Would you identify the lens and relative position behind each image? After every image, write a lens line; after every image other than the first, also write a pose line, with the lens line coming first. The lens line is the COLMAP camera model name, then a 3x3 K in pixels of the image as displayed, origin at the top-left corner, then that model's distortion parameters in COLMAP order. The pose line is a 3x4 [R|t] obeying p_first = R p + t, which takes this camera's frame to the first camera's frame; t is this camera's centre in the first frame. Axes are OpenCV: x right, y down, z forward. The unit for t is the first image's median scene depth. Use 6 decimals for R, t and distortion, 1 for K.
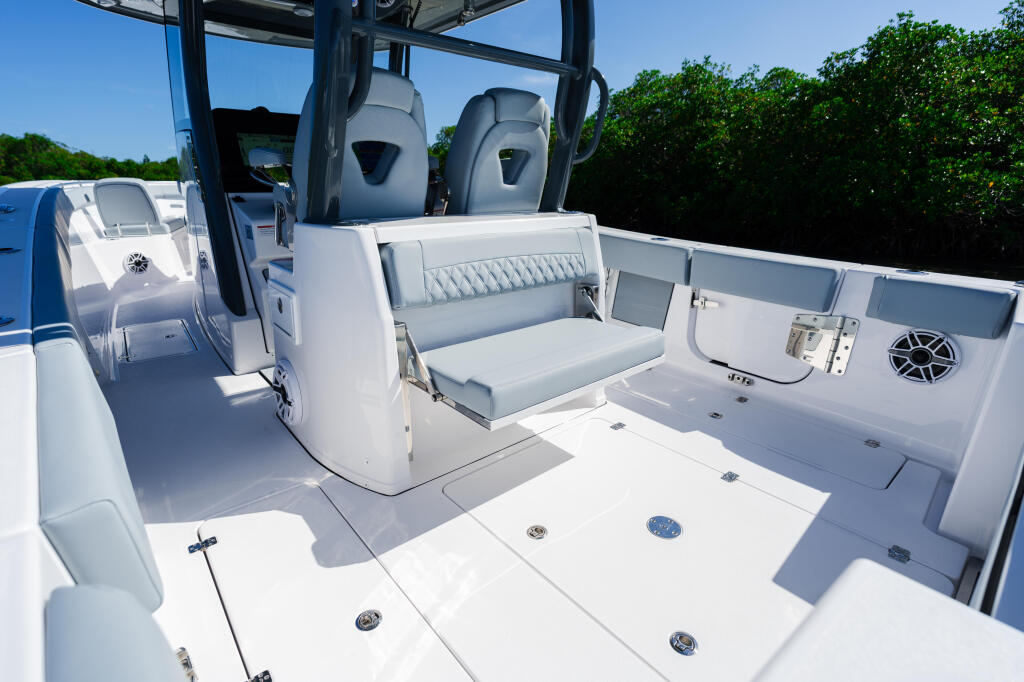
lens RADIAL K [[487.2, 0, 512.0], [0, 487.2, 341.0], [0, 0, 1]] dist [0.002408, 0.017218]
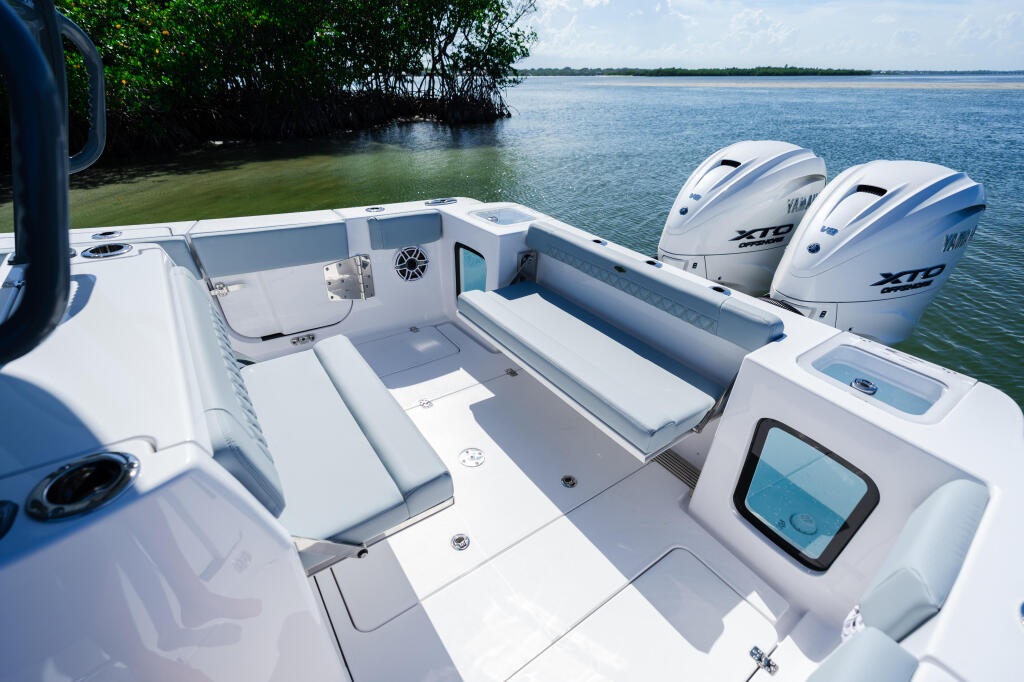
lens RADIAL K [[466.1, 0, 511.8], [0, 466.1, 338.5], [0, 0, 1]] dist [-0.002462, 0.001206]
pose [[0.082661, -0.513571, 0.854056, -0.459476], [0.256768, 0.839031, 0.479684, -0.373705], [-0.962931, 0.179643, 0.201224, 0.455974]]
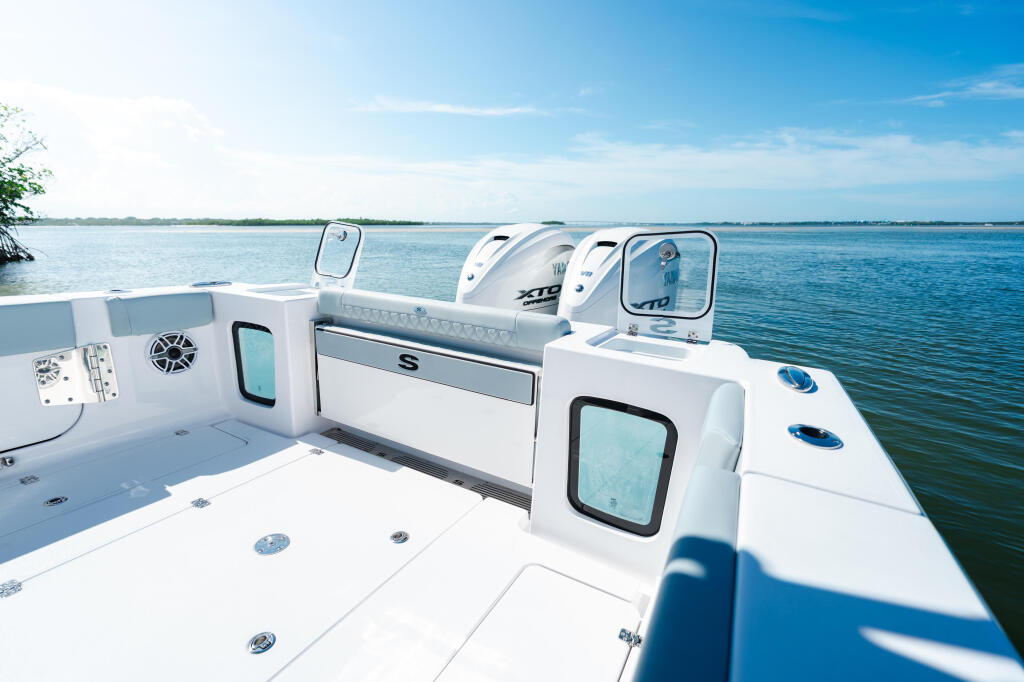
lens RADIAL K [[466.1, 0, 511.8], [0, 466.1, 338.5], [0, 0, 1]] dist [-0.002462, 0.001206]
pose [[-0.338820, -0.247645, 0.907675, -0.508093], [0.233642, 0.912371, 0.336141, -0.194667], [-0.911380, 0.325962, -0.251269, 0.498209]]
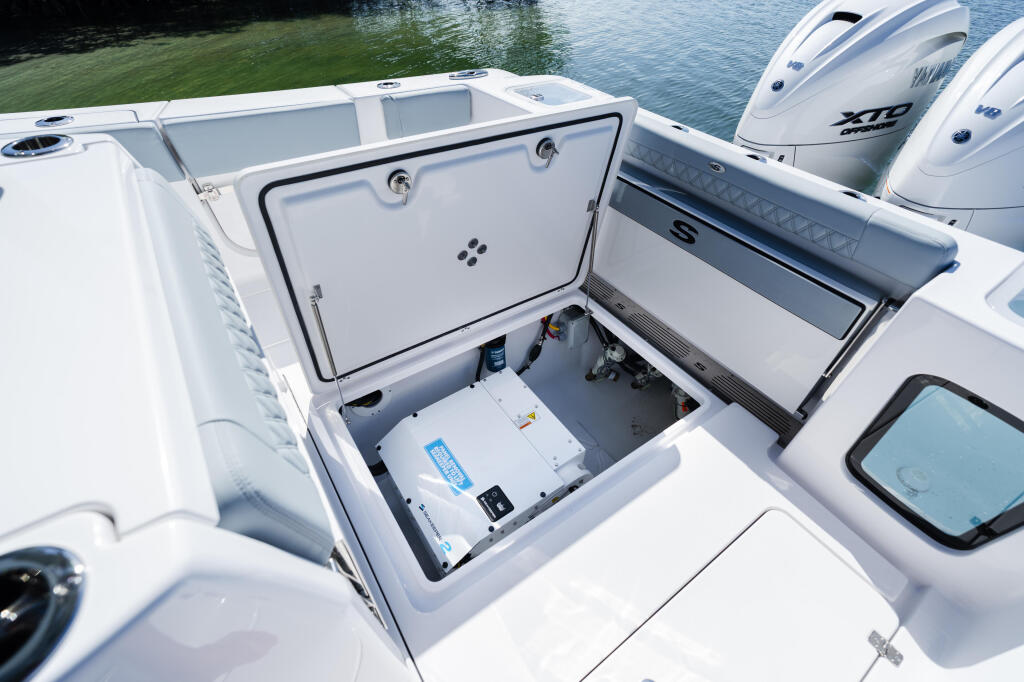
lens RADIAL K [[463.0, 0, 509.4], [0, 463.0, 339.0], [0, 0, 1]] dist [-0.002085, 0.000920]
pose [[0.097036, -0.691671, 0.715664, -0.290522], [0.264117, 0.711172, 0.651518, -0.346835], [-0.959597, 0.125798, 0.251692, 0.579761]]
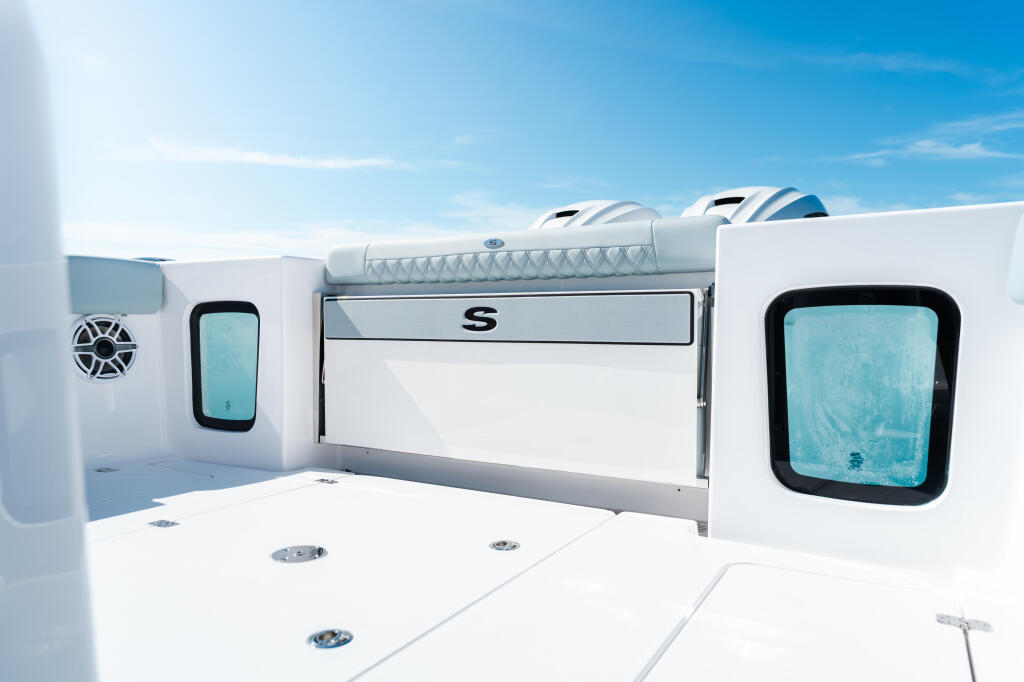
lens RADIAL K [[693.0, 0, 517.6], [0, 693.0, 340.5], [0, 0, 1]] dist [0.005576, 0.000182]
pose [[-0.347923, -0.041113, 0.936621, -0.471300], [0.270214, 0.952245, 0.142174, 0.040409], [-0.897738, 0.302554, -0.320199, 0.738845]]
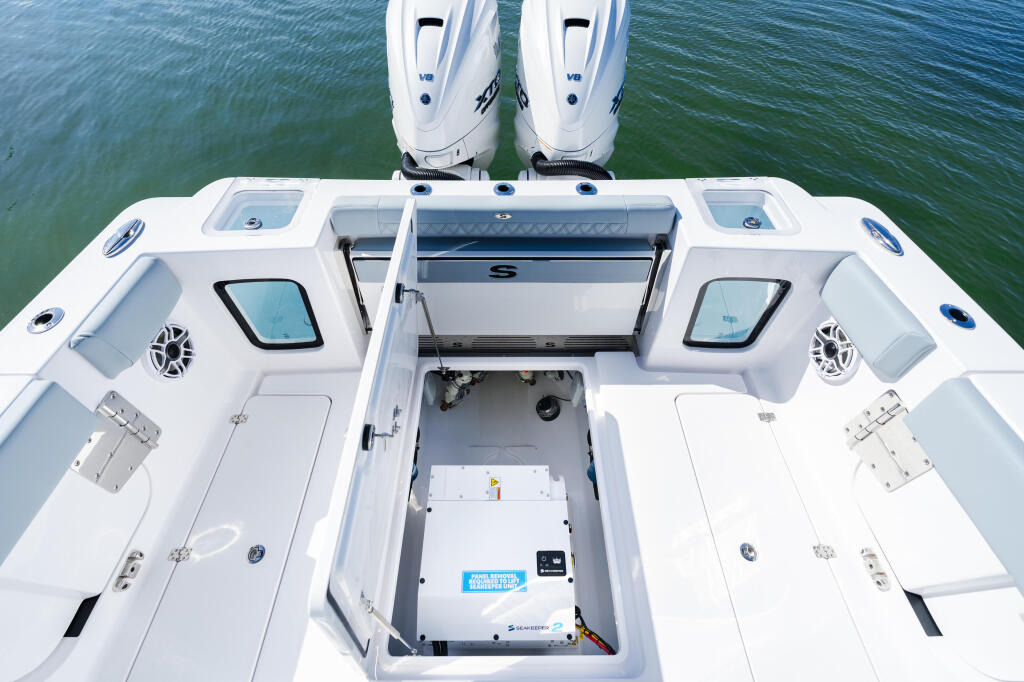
lens RADIAL K [[476.1, 0, 511.7], [0, 476.1, 338.6], [0, 0, 1]] dist [-0.001651, 0.000416]
pose [[-0.767168, -0.498245, 0.403987, -0.011442], [0.168816, 0.450774, 0.876529, -0.647696], [-0.618833, 0.740645, -0.261707, 0.808446]]
